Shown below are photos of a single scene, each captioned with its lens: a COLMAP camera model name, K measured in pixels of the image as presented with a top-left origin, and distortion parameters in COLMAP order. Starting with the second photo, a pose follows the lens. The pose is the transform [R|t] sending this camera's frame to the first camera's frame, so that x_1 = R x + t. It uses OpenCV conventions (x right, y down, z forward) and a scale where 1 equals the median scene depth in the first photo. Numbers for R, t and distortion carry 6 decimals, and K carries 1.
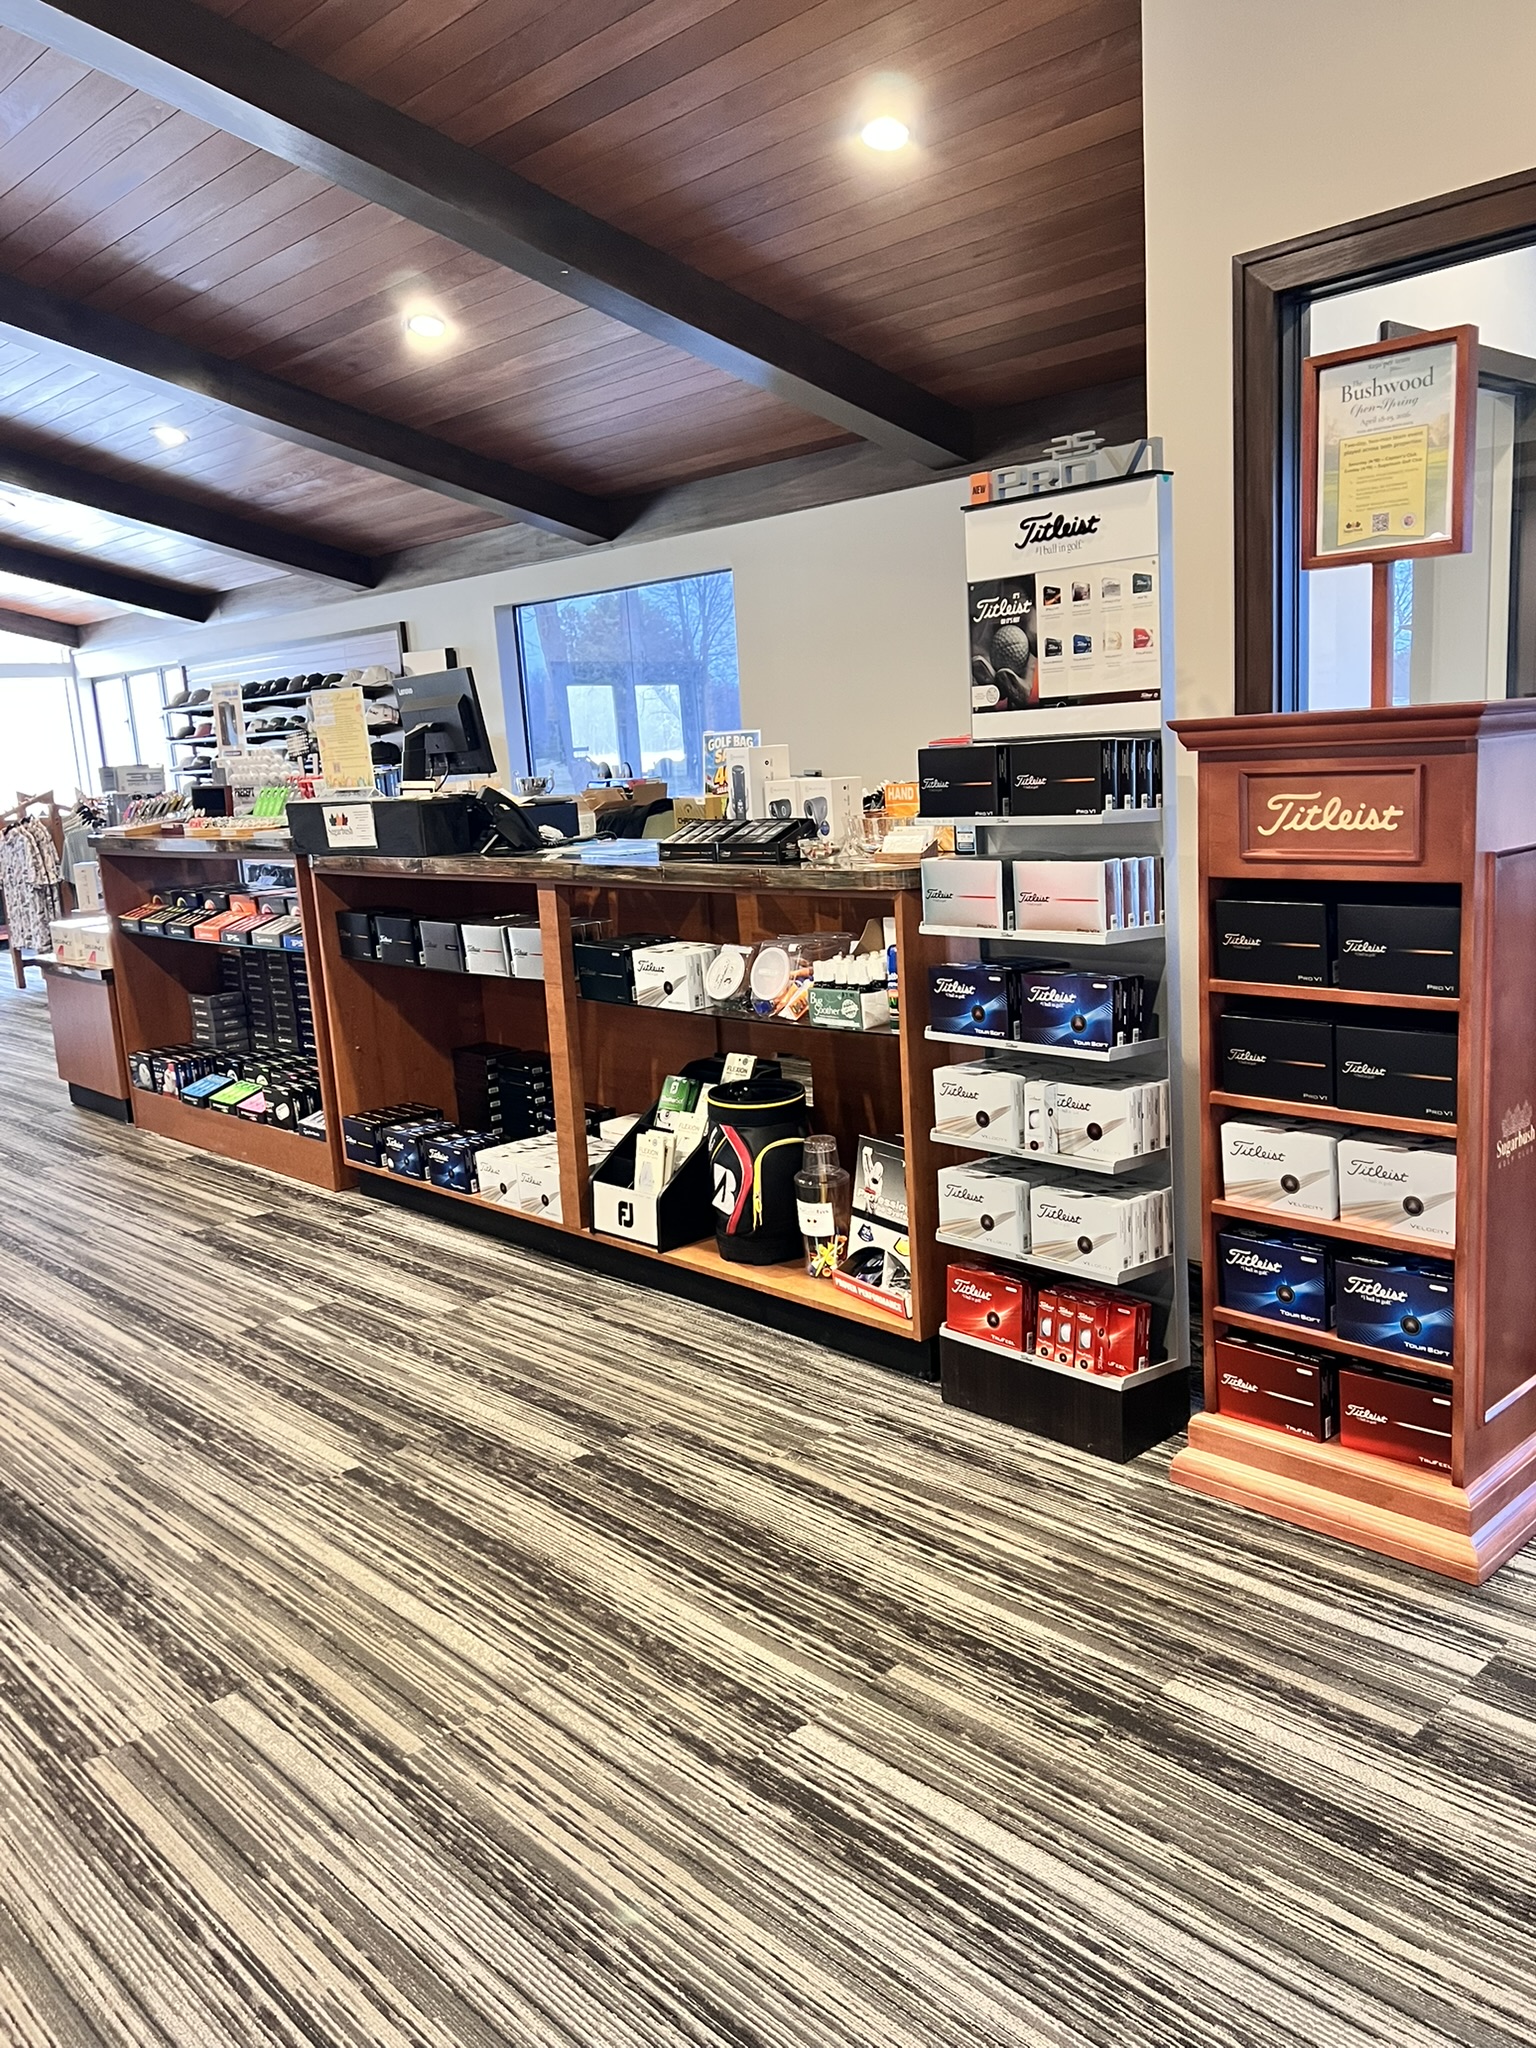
lens RADIAL K [[1611.3, 0, 766.0], [0, 1611.3, 1021.6], [0, 0, 1]] dist [0.056288, -0.051491]
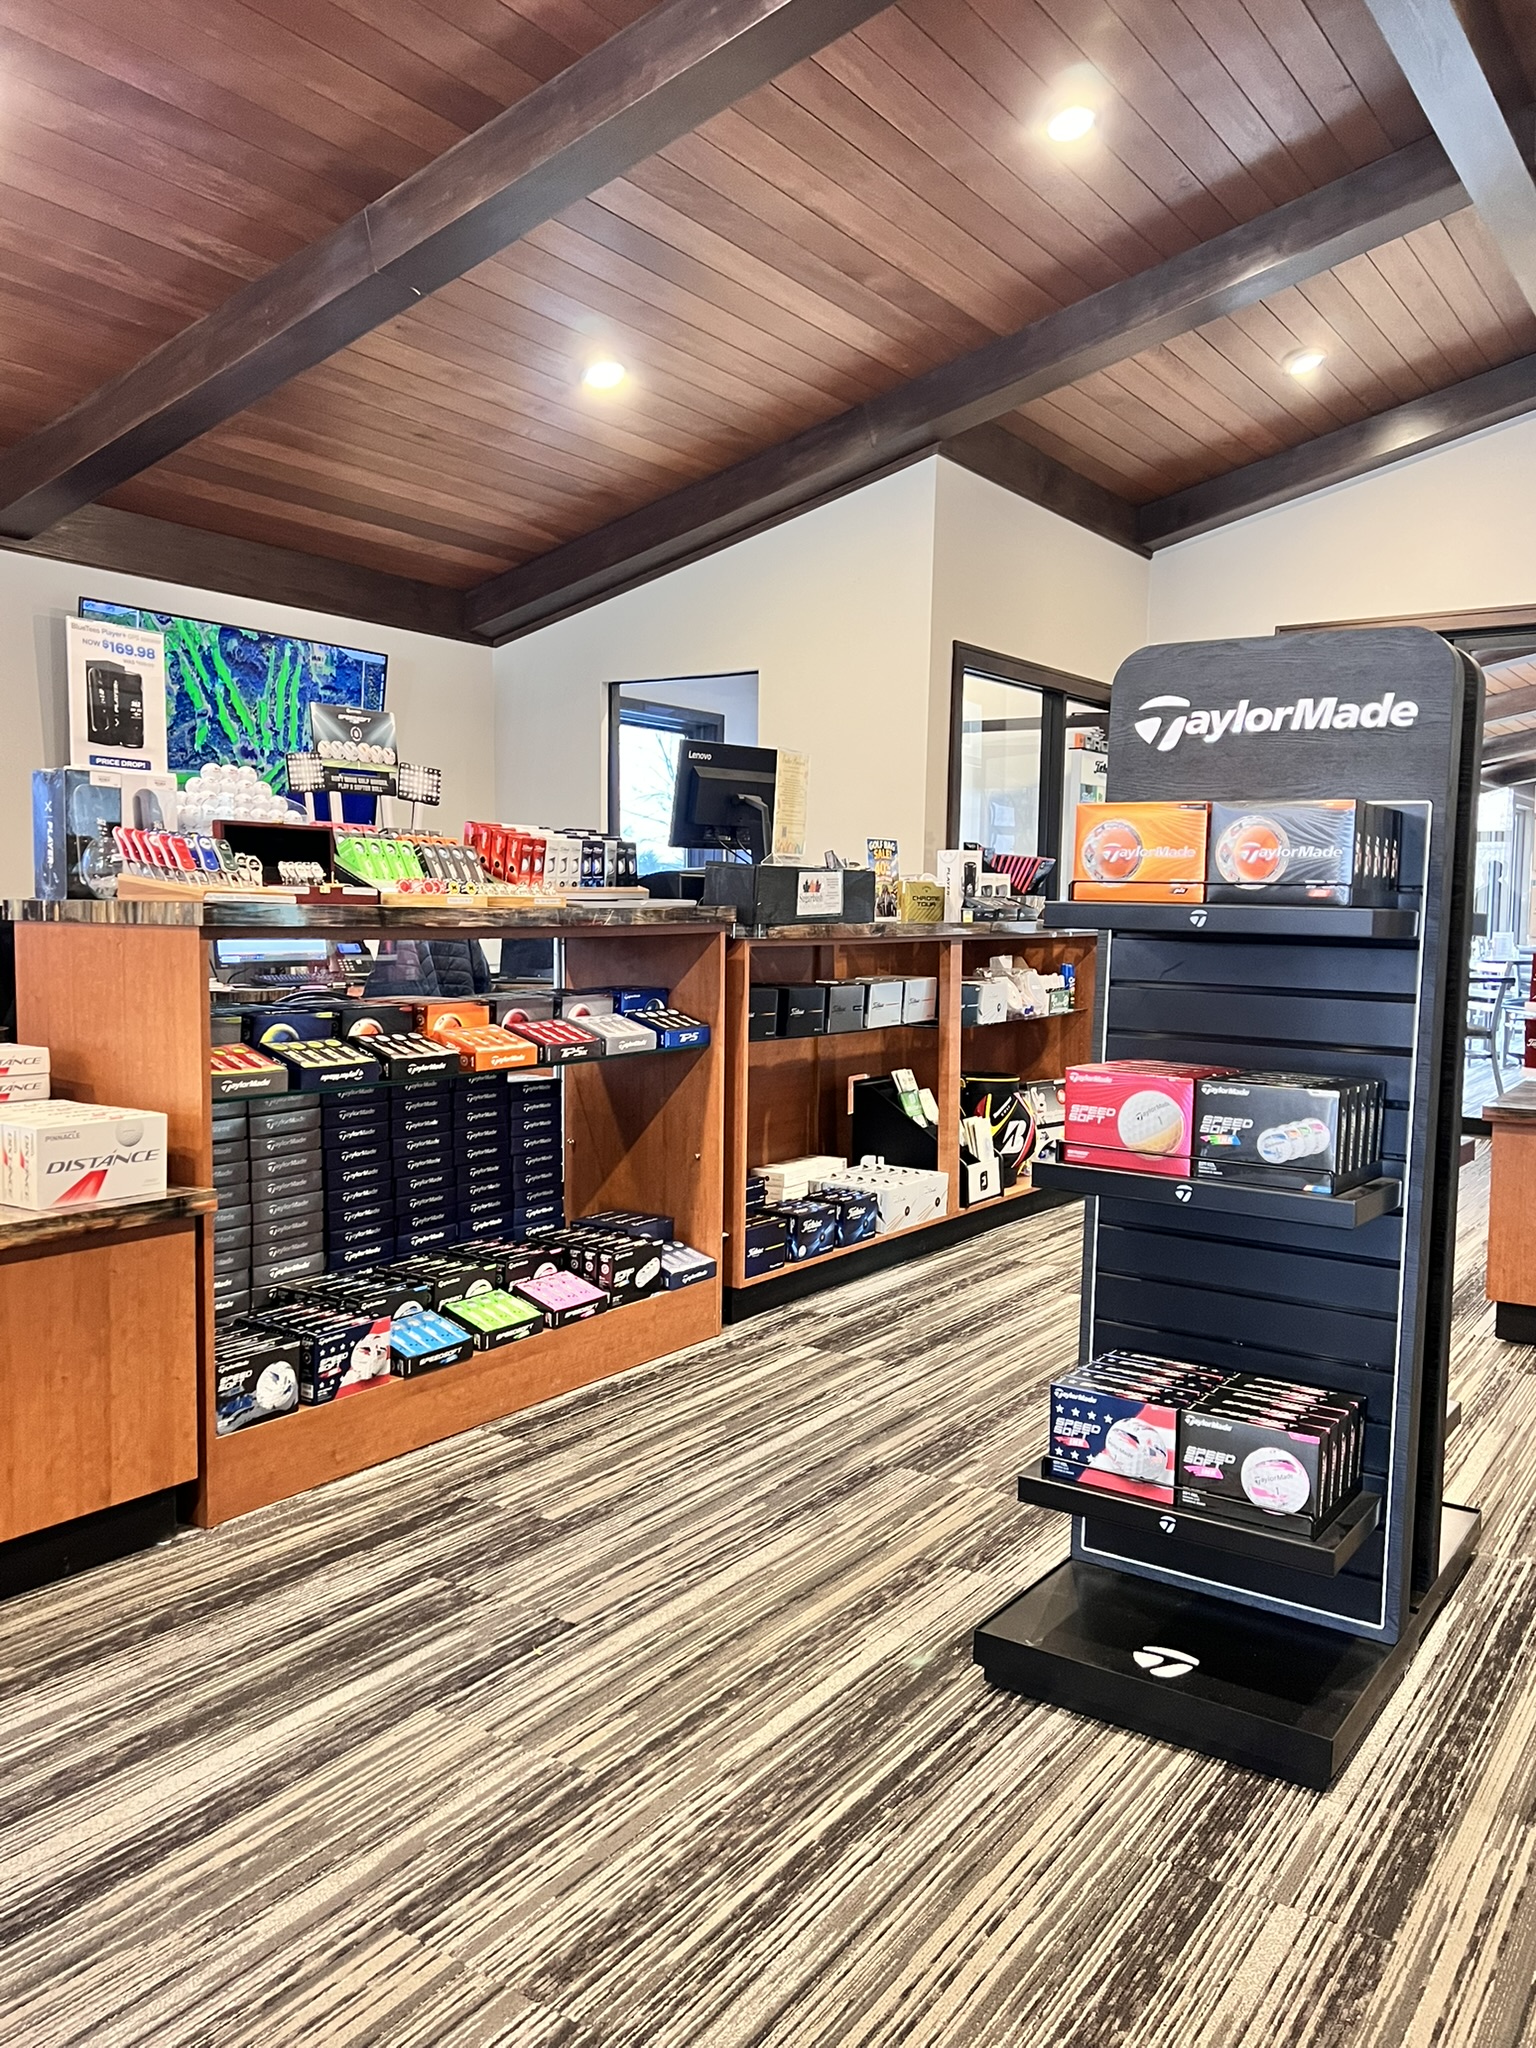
lens RADIAL K [[1611.3, 0, 761.5], [0, 1611.3, 1009.0], [0, 0, 1]] dist [0.056288, -0.051491]
pose [[-0.219909, -0.008819, 0.975481, -1.765180], [0.171632, 0.984011, 0.047588, -0.154483], [-0.960304, 0.177888, -0.214879, 1.855711]]
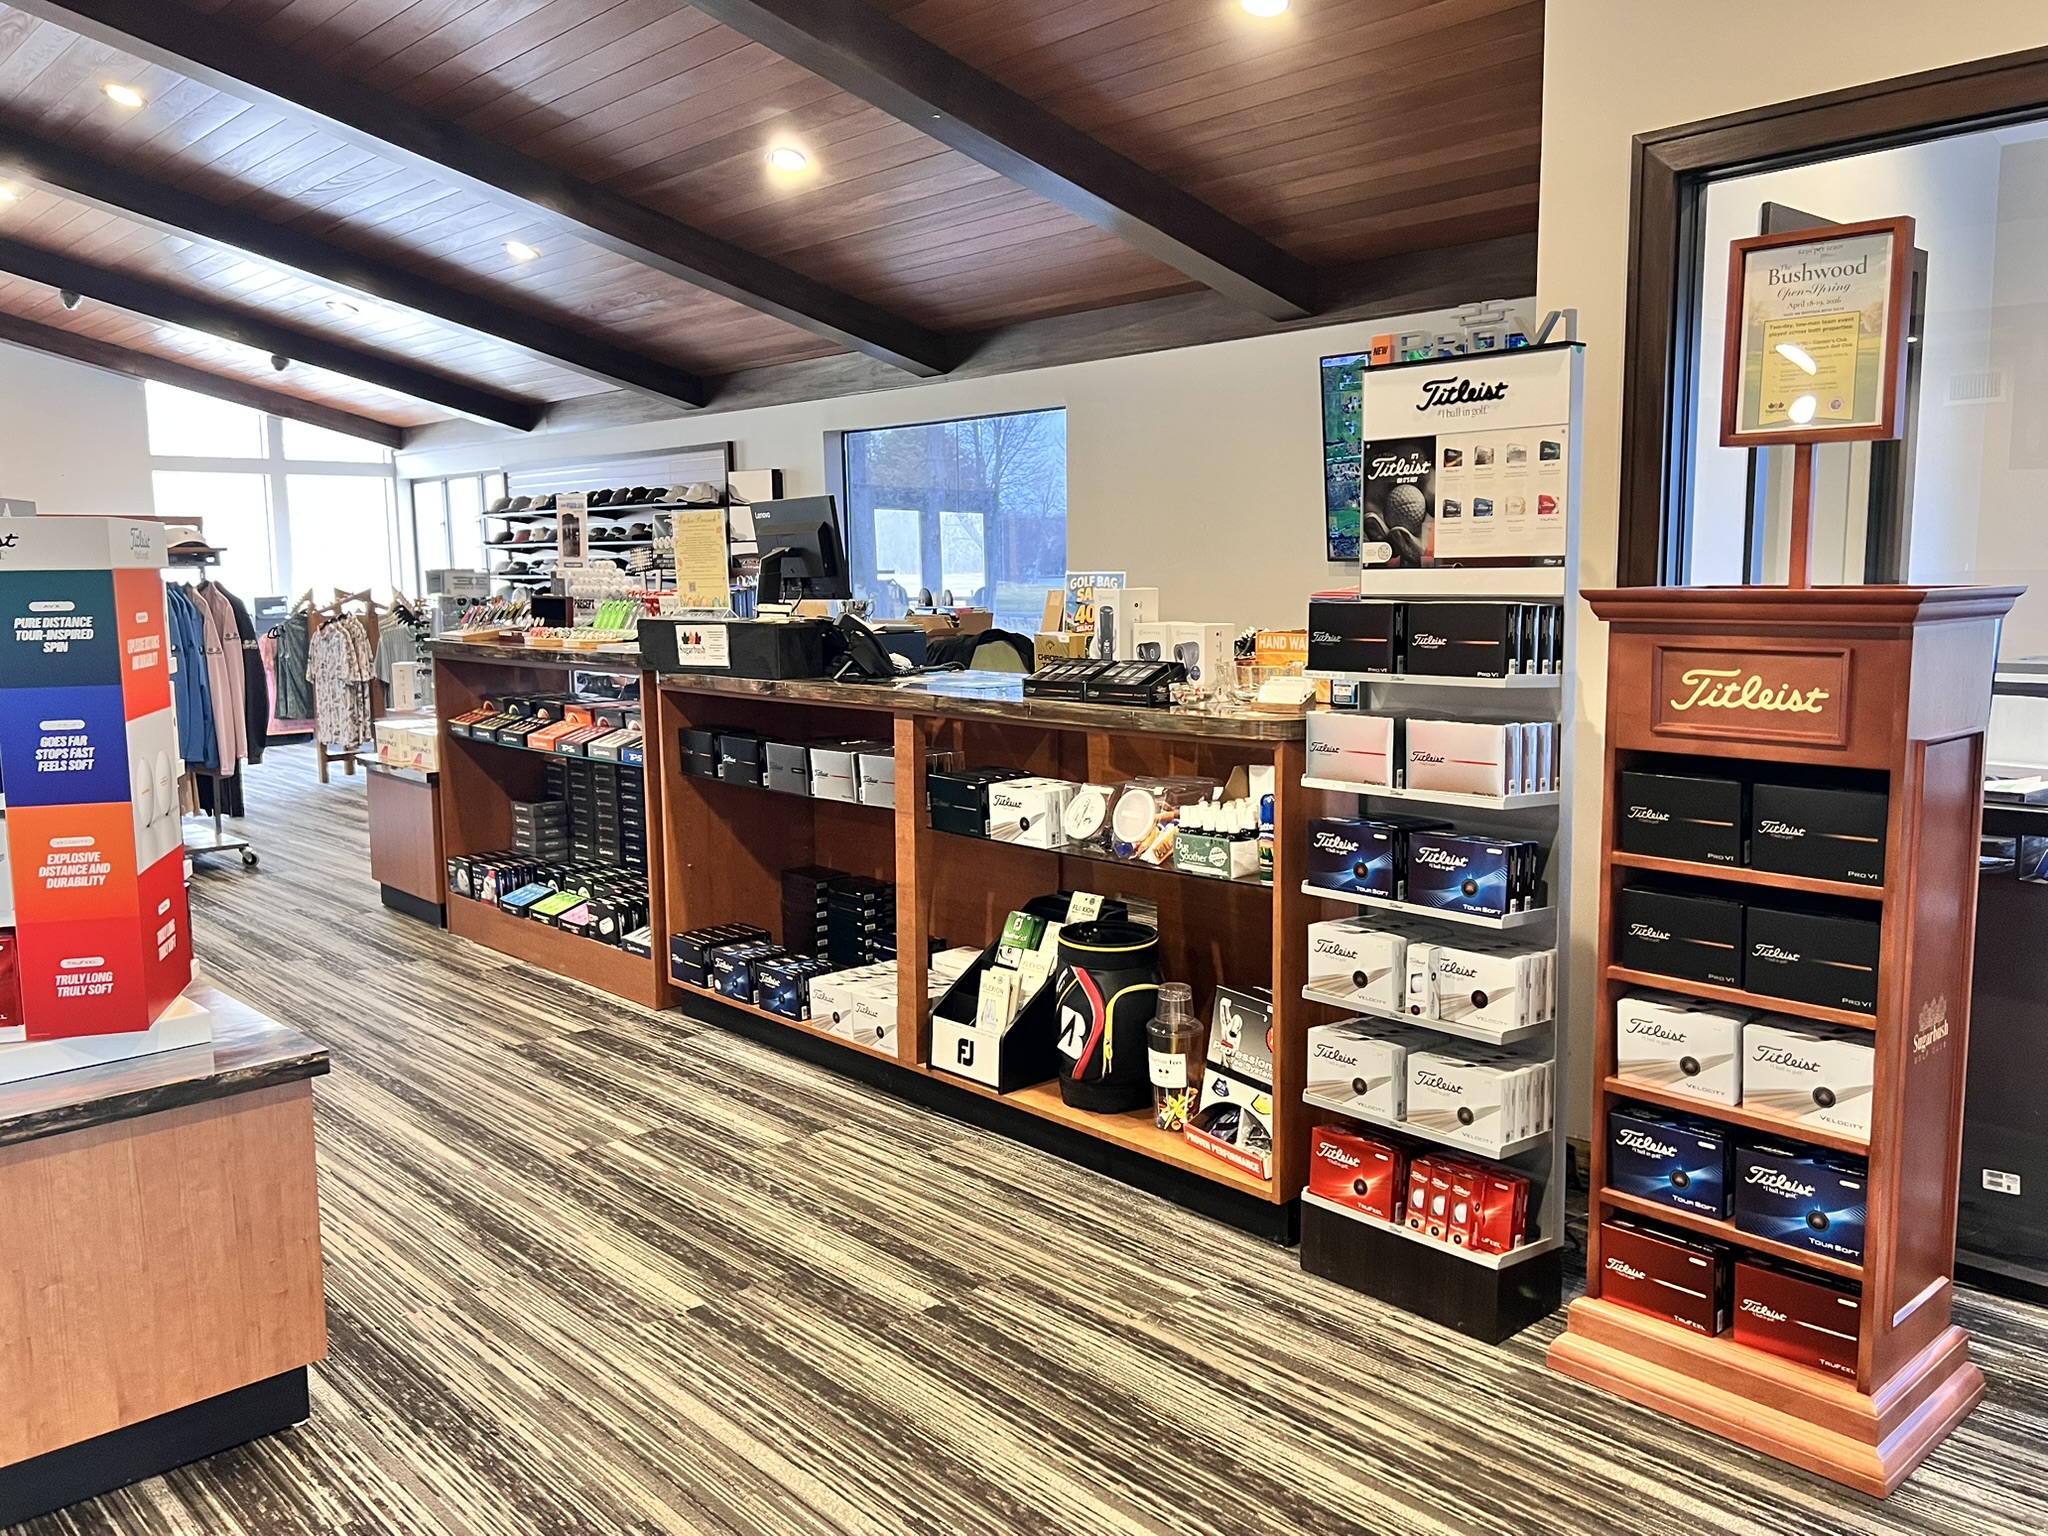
lens RADIAL K [[1611.3, 0, 1039.8], [0, 1611.3, 759.7], [0, 0, 1]] dist [0.056288, -0.051491]
pose [[0.998695, 0.050954, -0.003495, -0.061127], [-0.051070, 0.997150, -0.055531, -0.007735], [0.000655, 0.055637, 0.998451, 0.009745]]
